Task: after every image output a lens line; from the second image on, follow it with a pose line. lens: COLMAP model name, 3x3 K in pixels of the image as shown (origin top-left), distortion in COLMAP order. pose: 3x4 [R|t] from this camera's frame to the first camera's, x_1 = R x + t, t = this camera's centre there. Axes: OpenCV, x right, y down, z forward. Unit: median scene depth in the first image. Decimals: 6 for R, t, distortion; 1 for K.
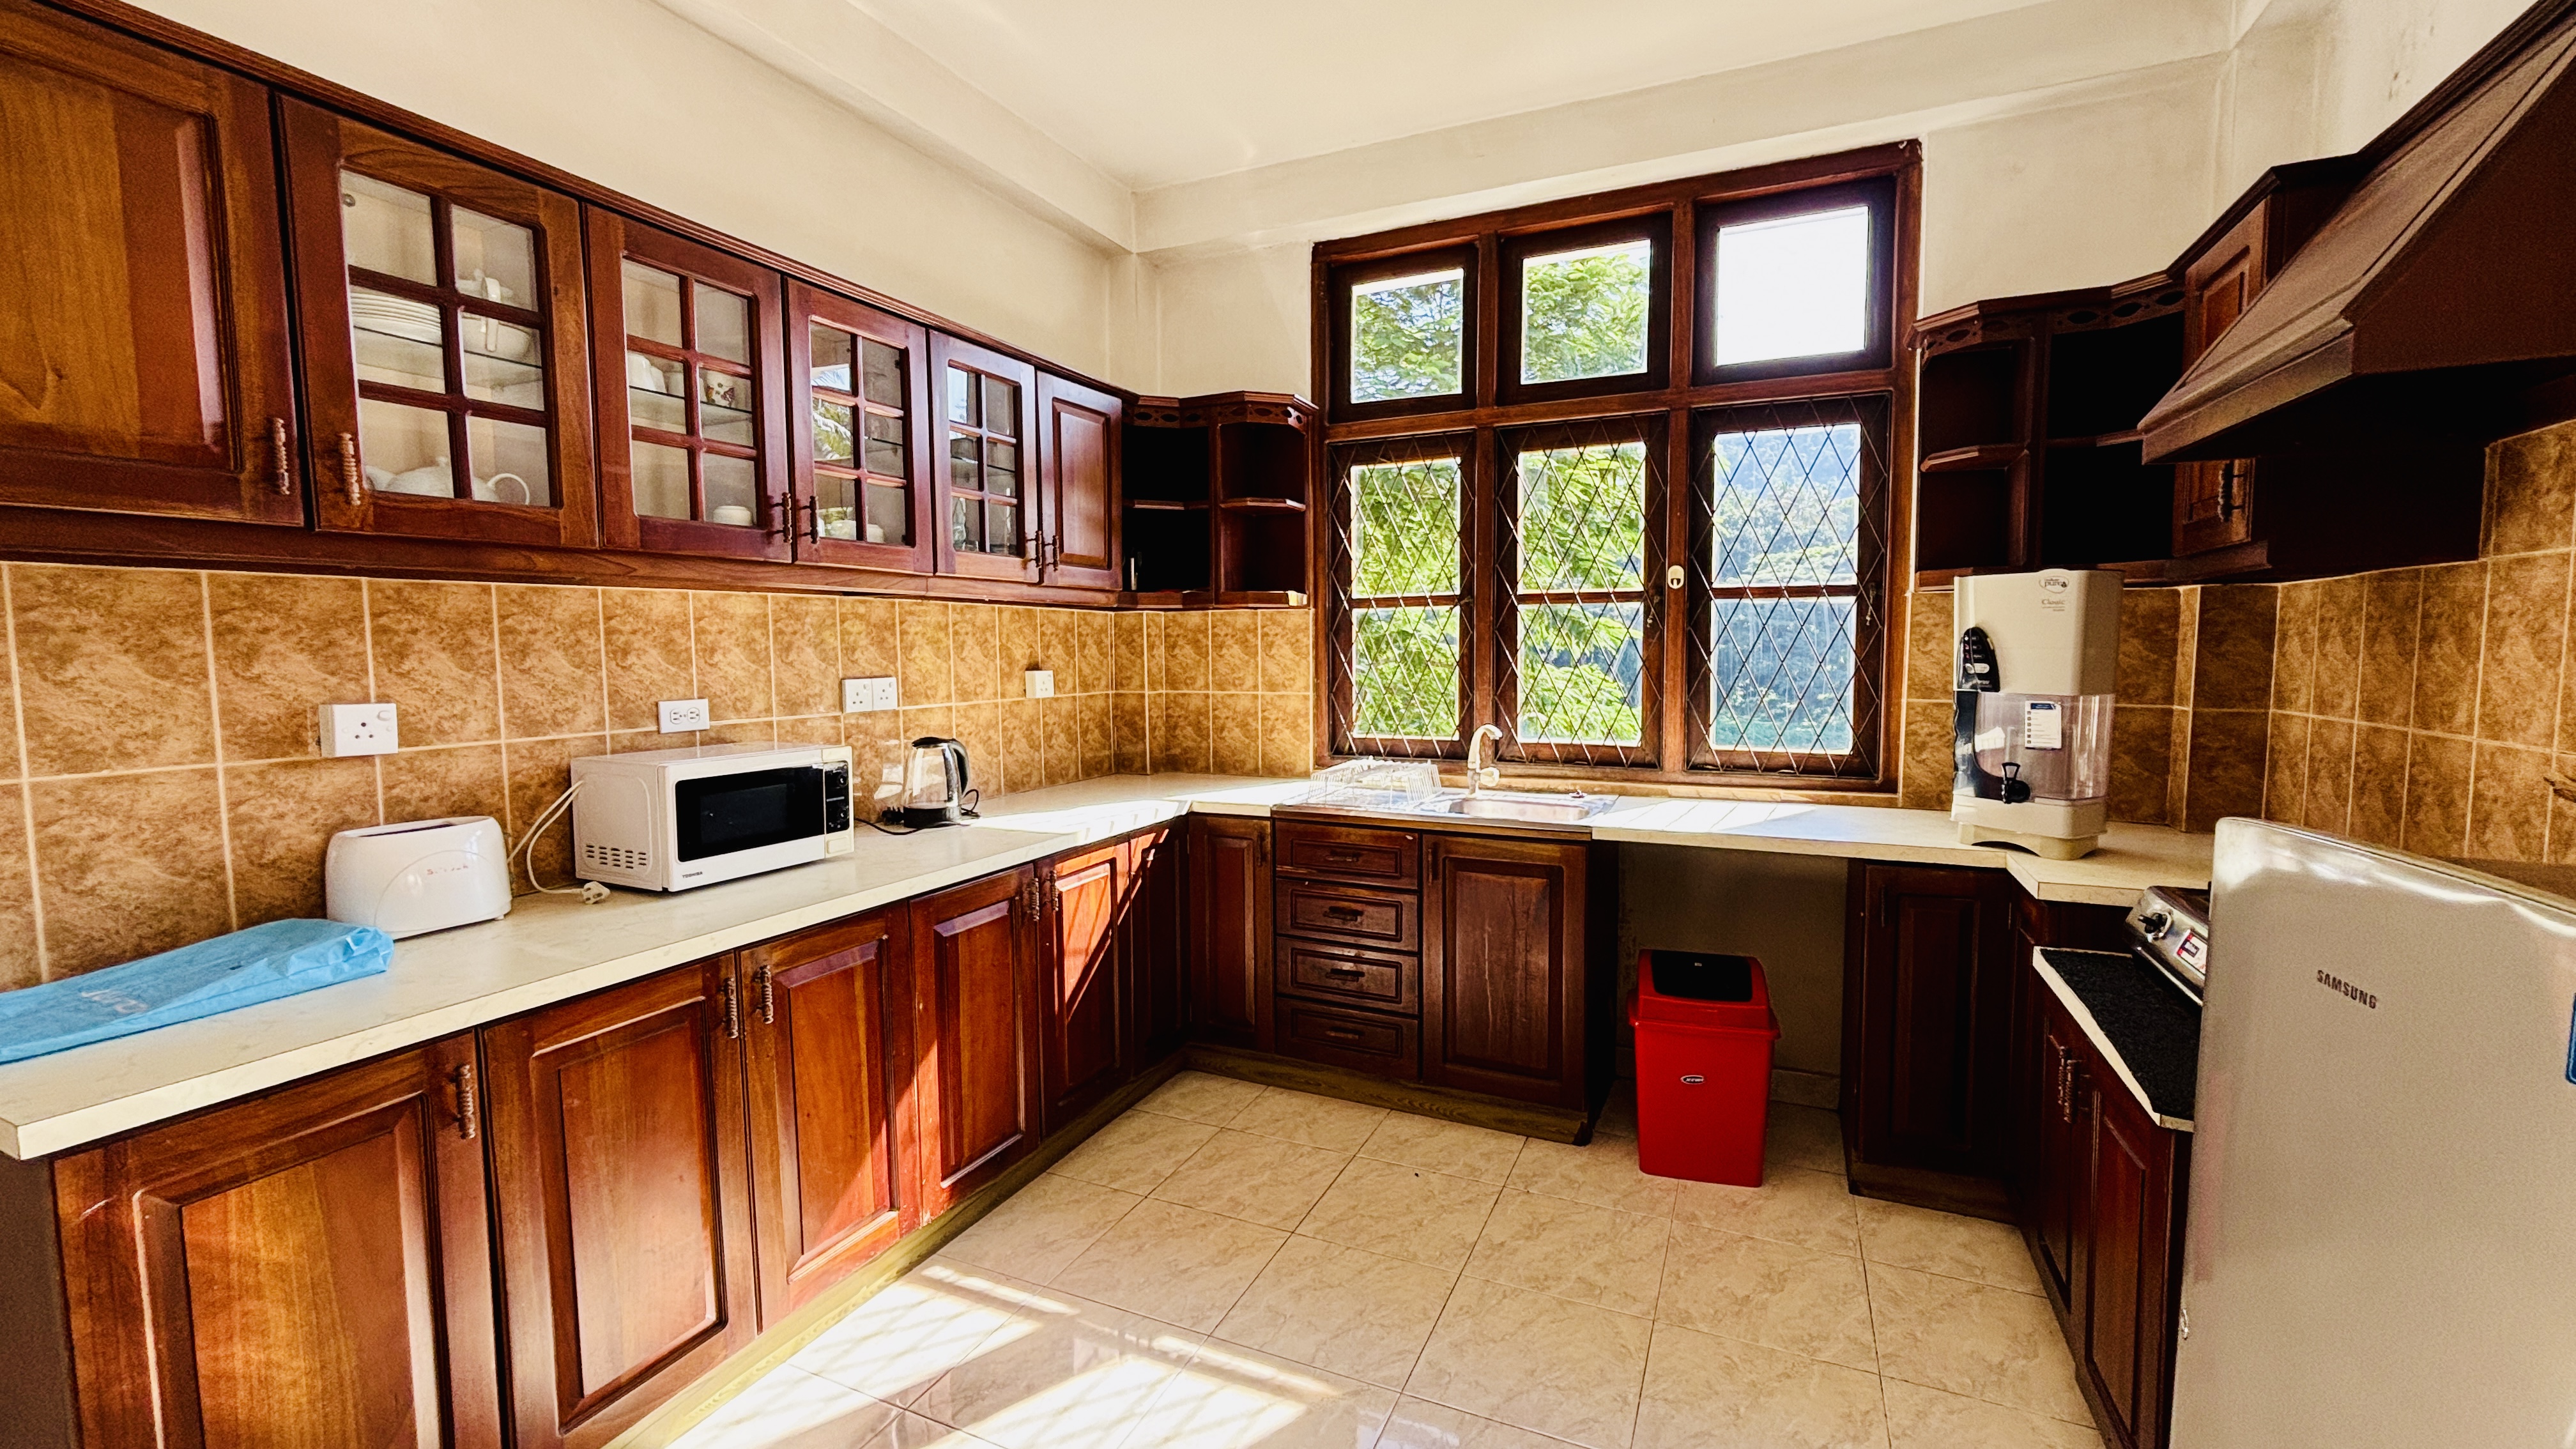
lens RADIAL K [[1046.6, 0, 1307.5], [0, 1046.6, 723.6], [0, 0, 1]] dist [0.001432, 0.000057]
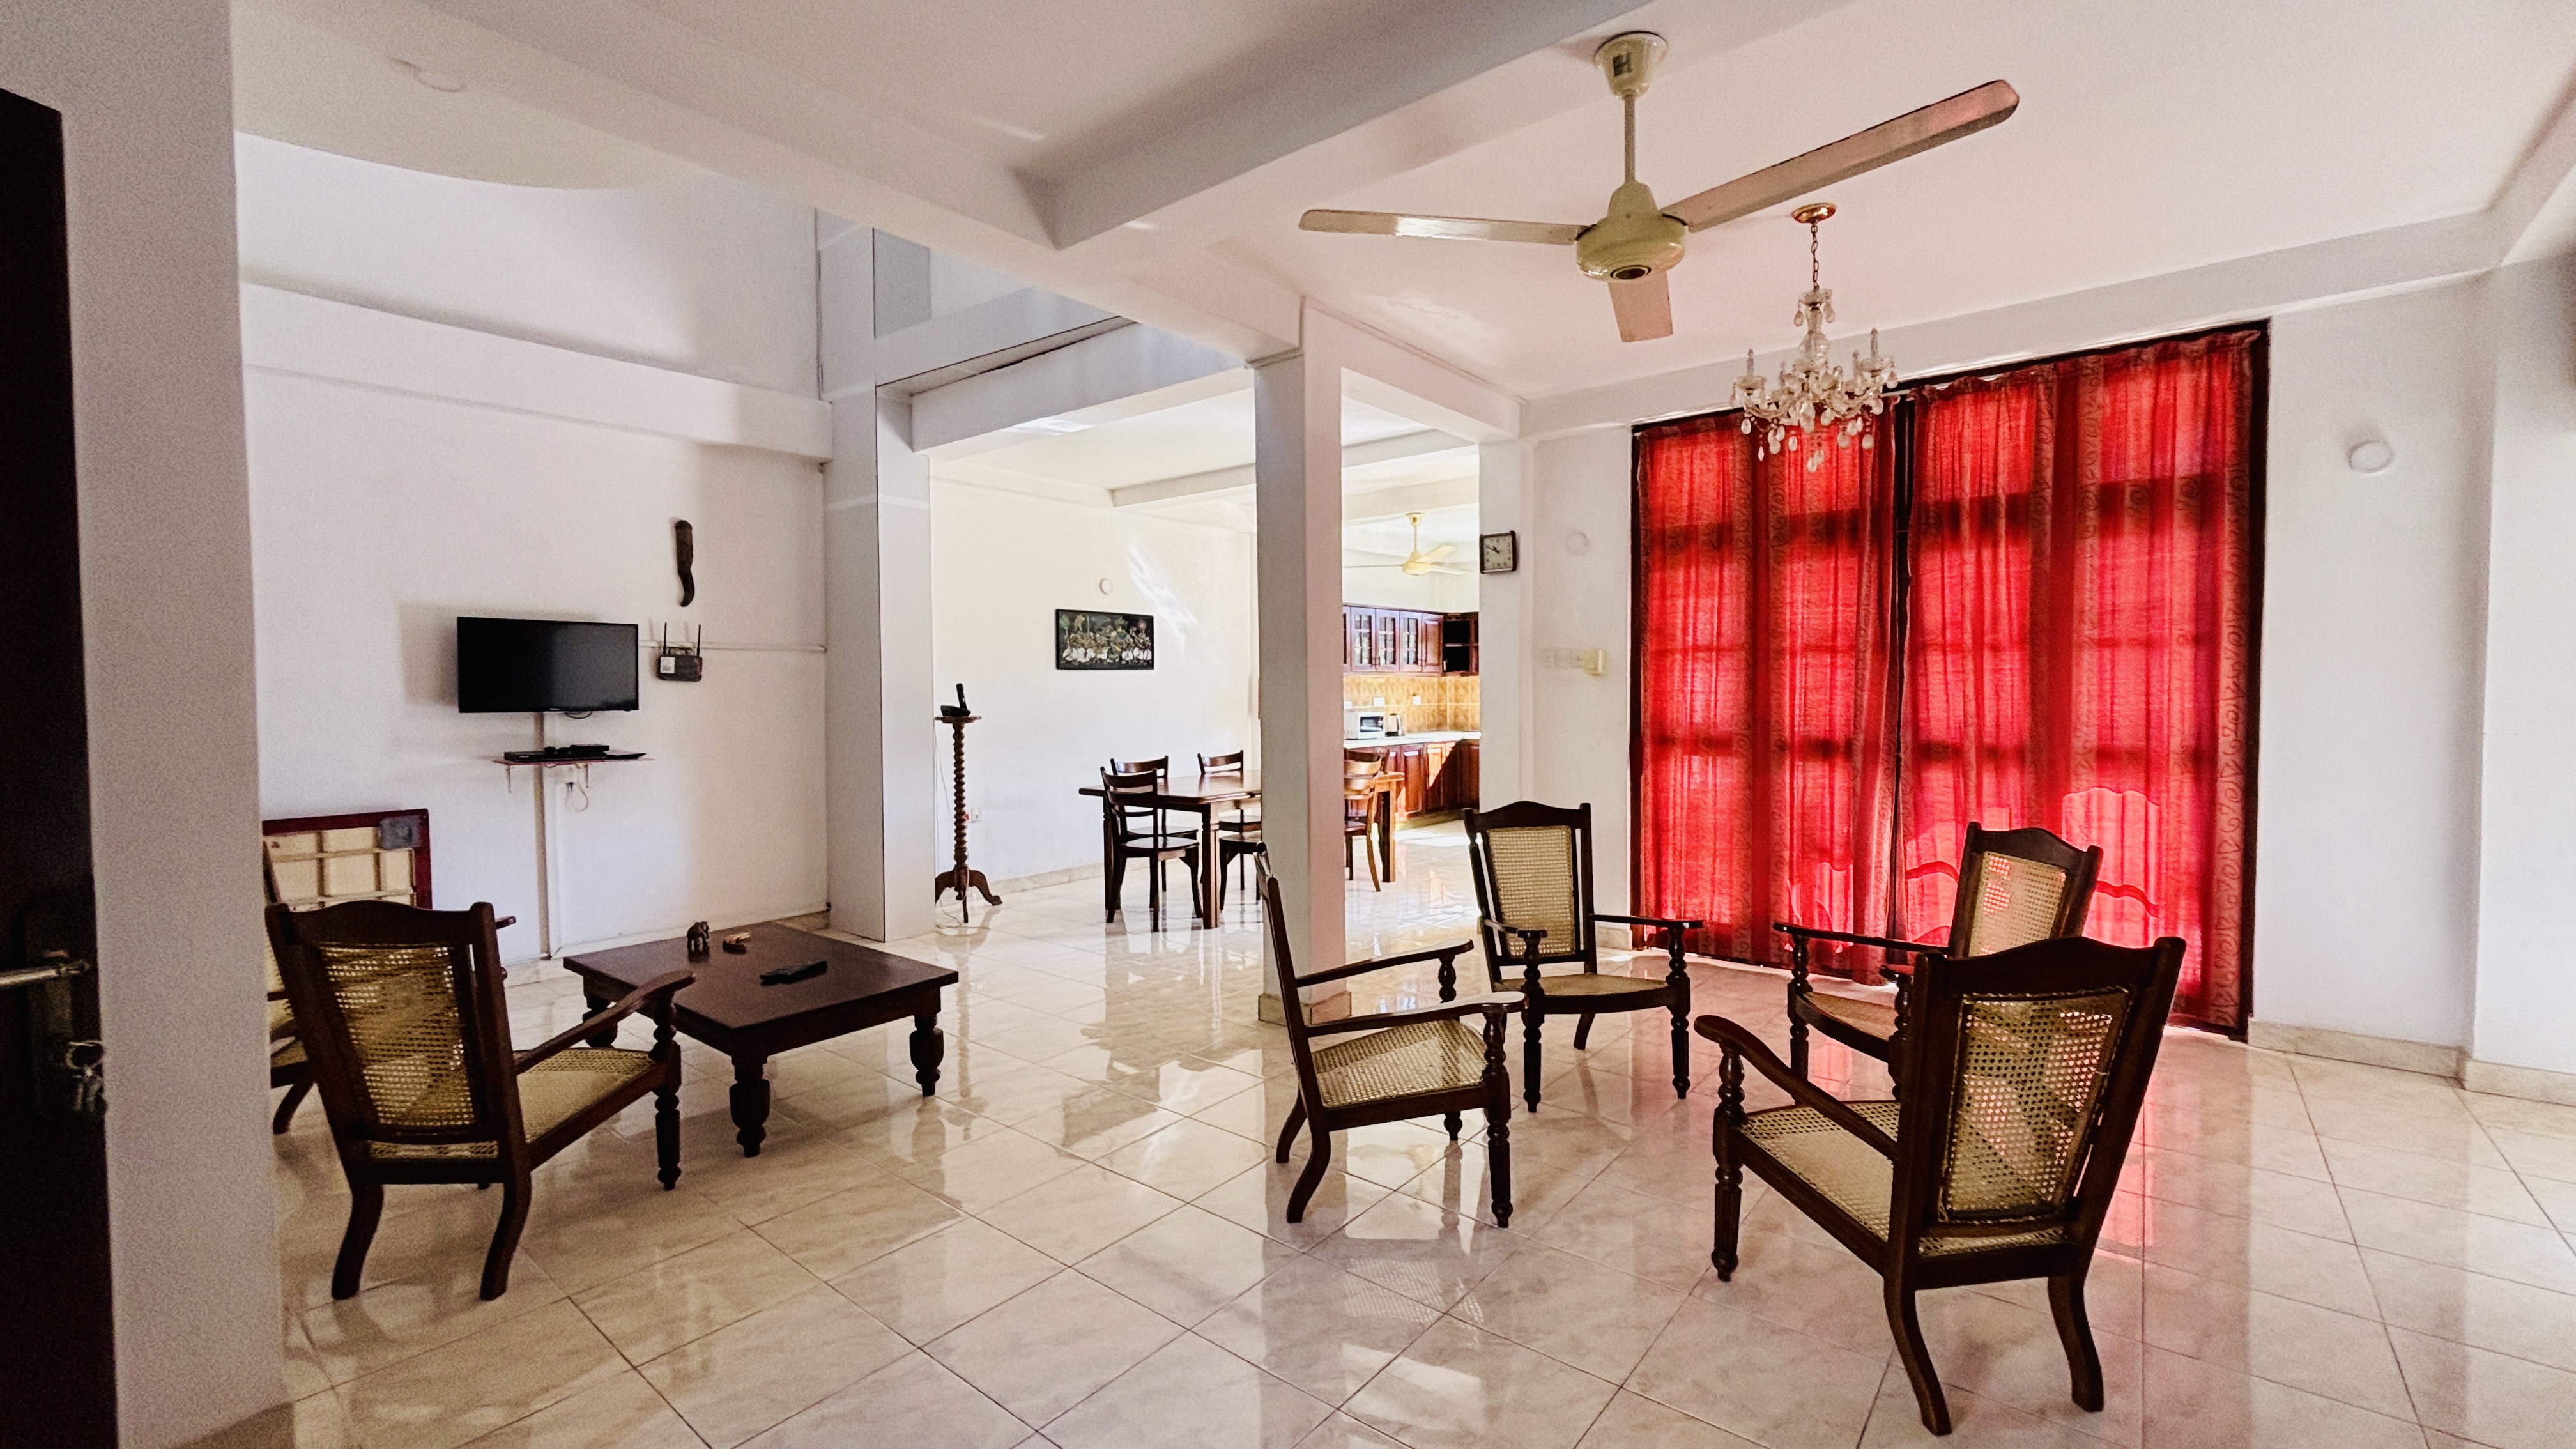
lens RADIAL K [[1046.6, 0, 1307.5], [0, 1046.6, 723.6], [0, 0, 1]] dist [0.001432, 0.000057]
pose [[0.966695, -0.005544, -0.255871, 0.257988], [-0.007099, 0.998800, -0.048463, 0.200784], [0.255833, 0.048665, 0.965495, -2.304639]]
